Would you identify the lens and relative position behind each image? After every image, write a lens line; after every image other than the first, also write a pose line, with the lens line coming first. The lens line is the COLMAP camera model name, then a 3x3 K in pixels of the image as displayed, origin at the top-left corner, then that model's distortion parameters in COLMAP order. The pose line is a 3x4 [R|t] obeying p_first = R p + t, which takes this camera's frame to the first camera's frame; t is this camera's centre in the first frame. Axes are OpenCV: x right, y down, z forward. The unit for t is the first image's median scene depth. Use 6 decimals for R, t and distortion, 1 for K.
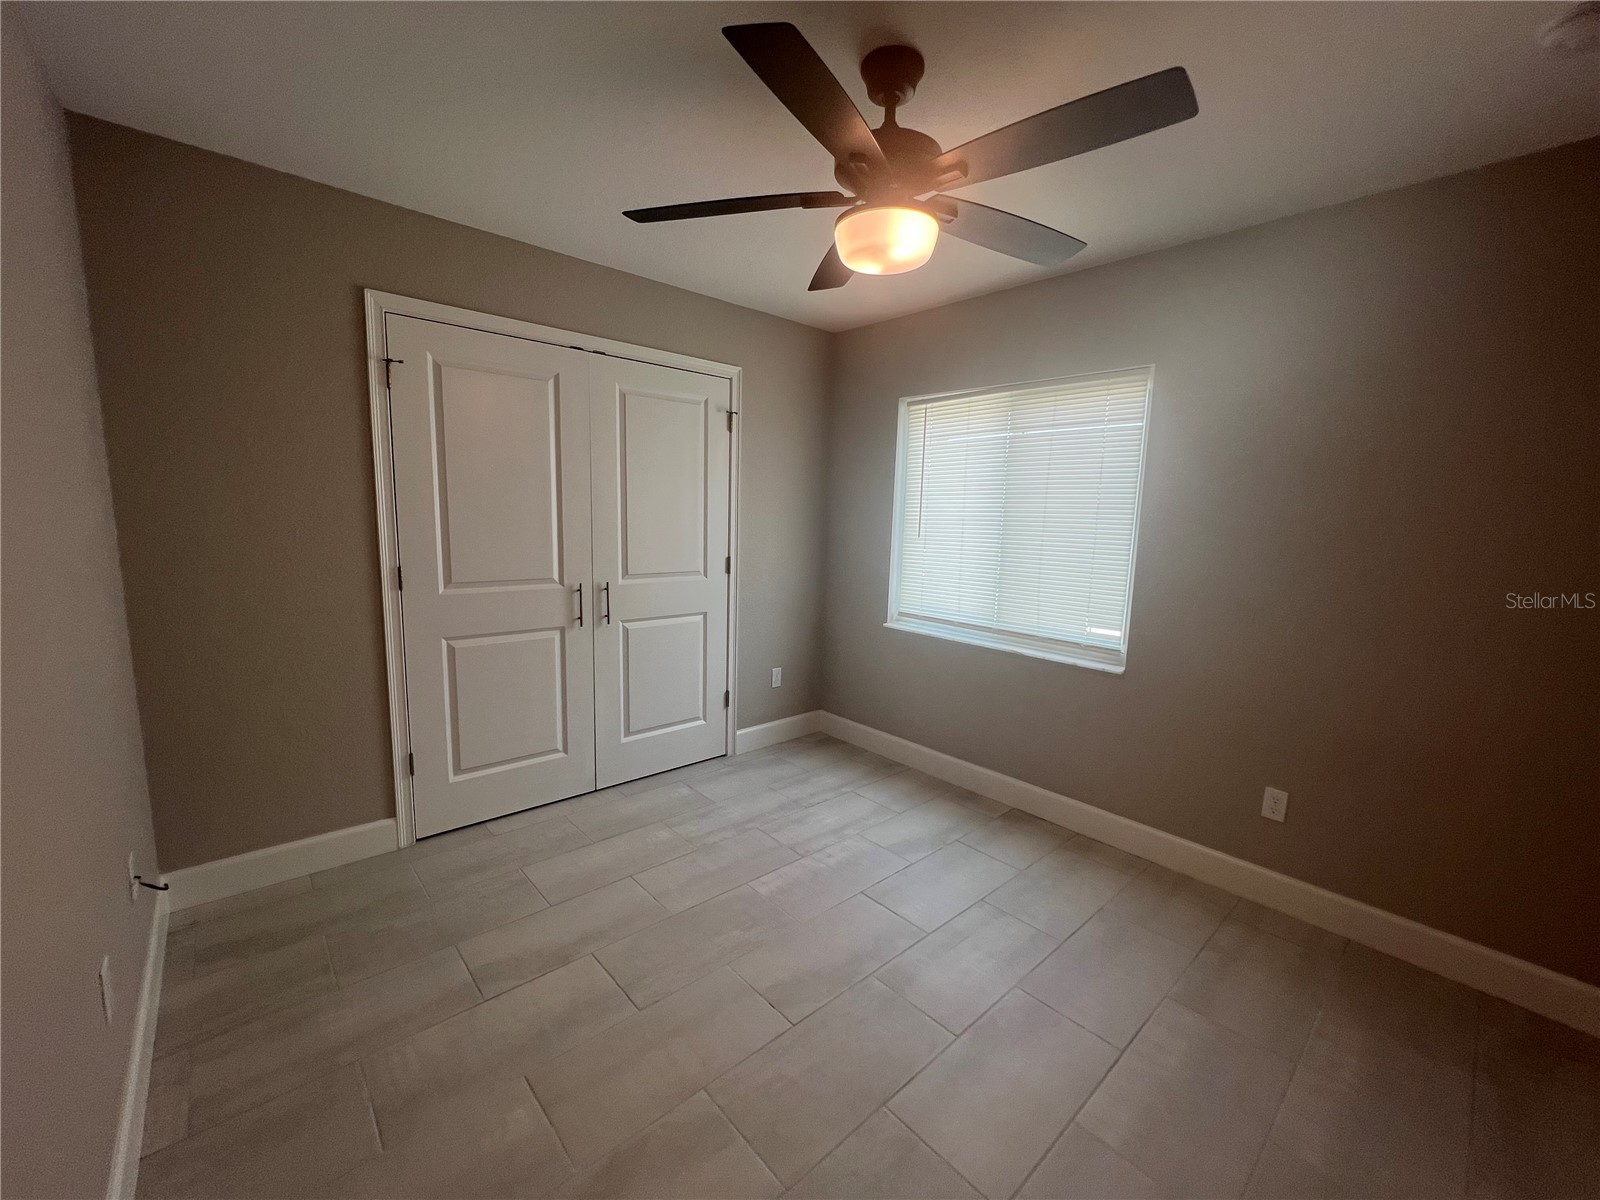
lens RADIAL K [[642.6, 0, 800.3], [0, 642.6, 604.1], [0, 0, 1]] dist [-0.002405, 0.000835]
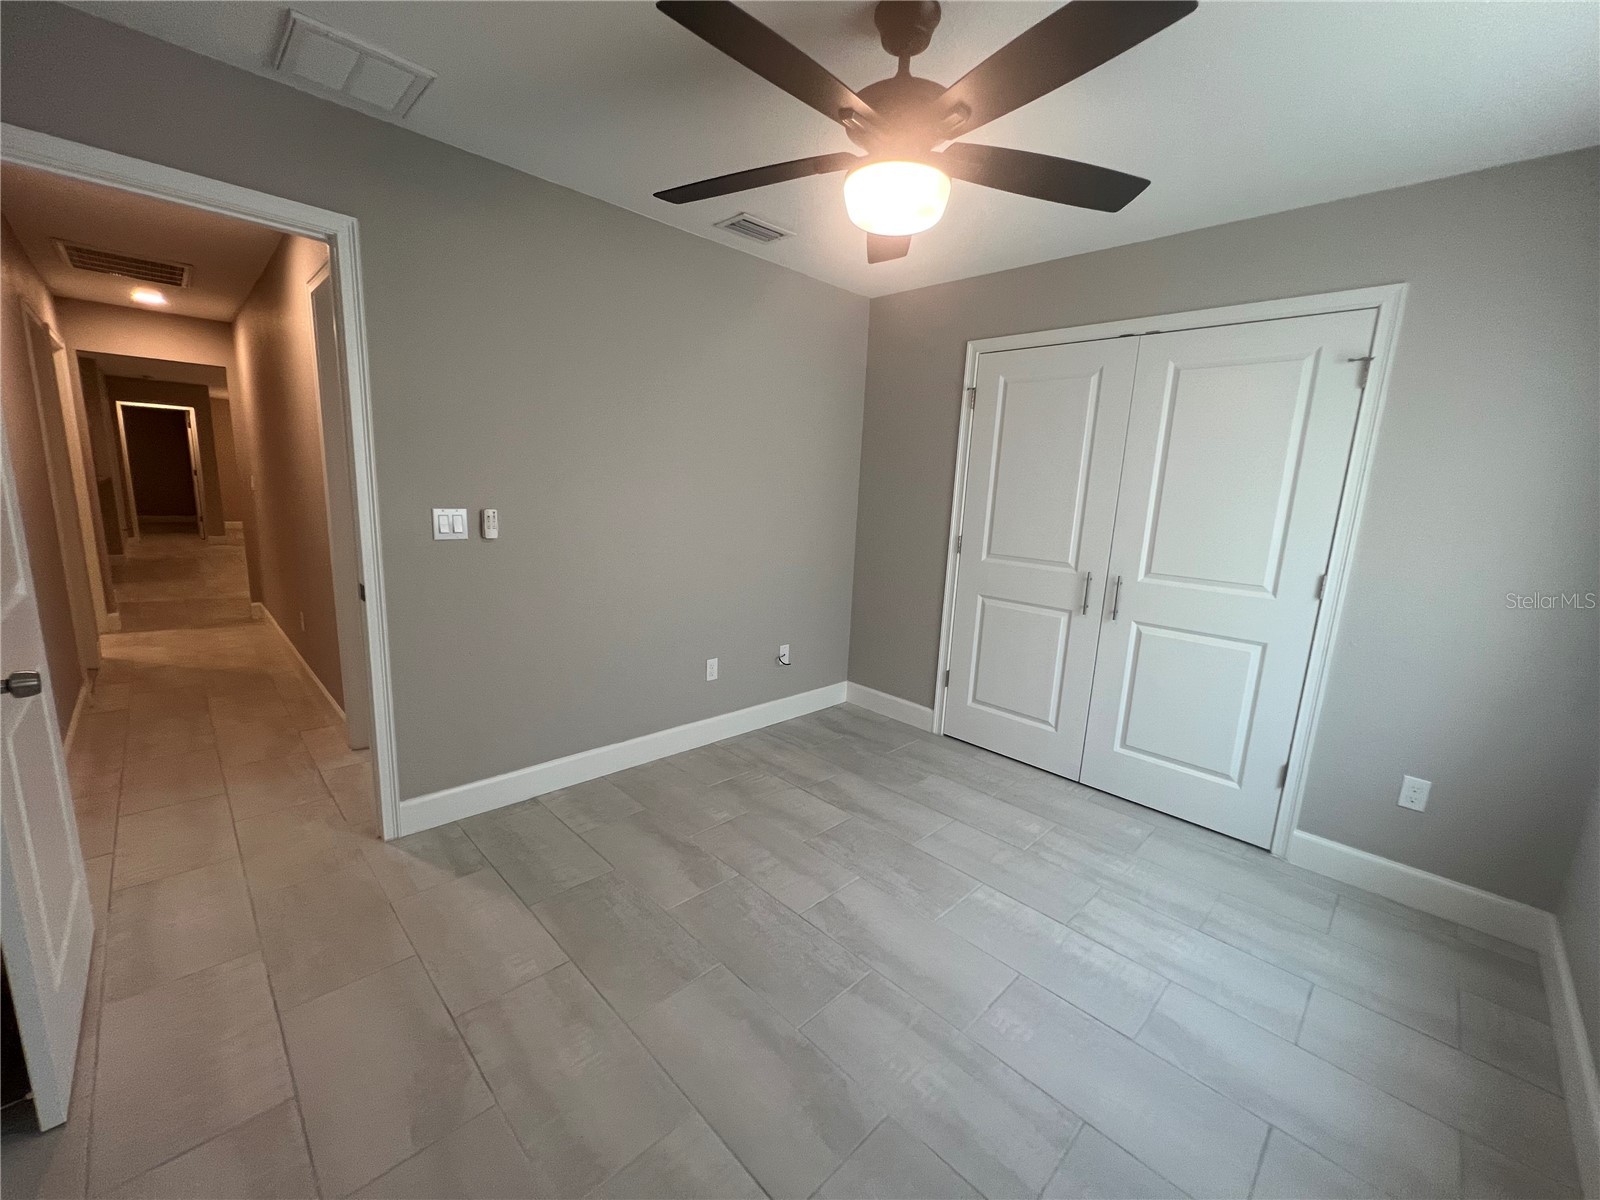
lens RADIAL K [[642.6, 0, 800.3], [0, 642.6, 604.1], [0, 0, 1]] dist [-0.002405, 0.000835]
pose [[0.051528, 0.160235, -0.985733, 0.644811], [-0.188397, 0.970881, 0.147972, -0.047252], [0.980740, 0.178084, 0.080216, 0.486872]]
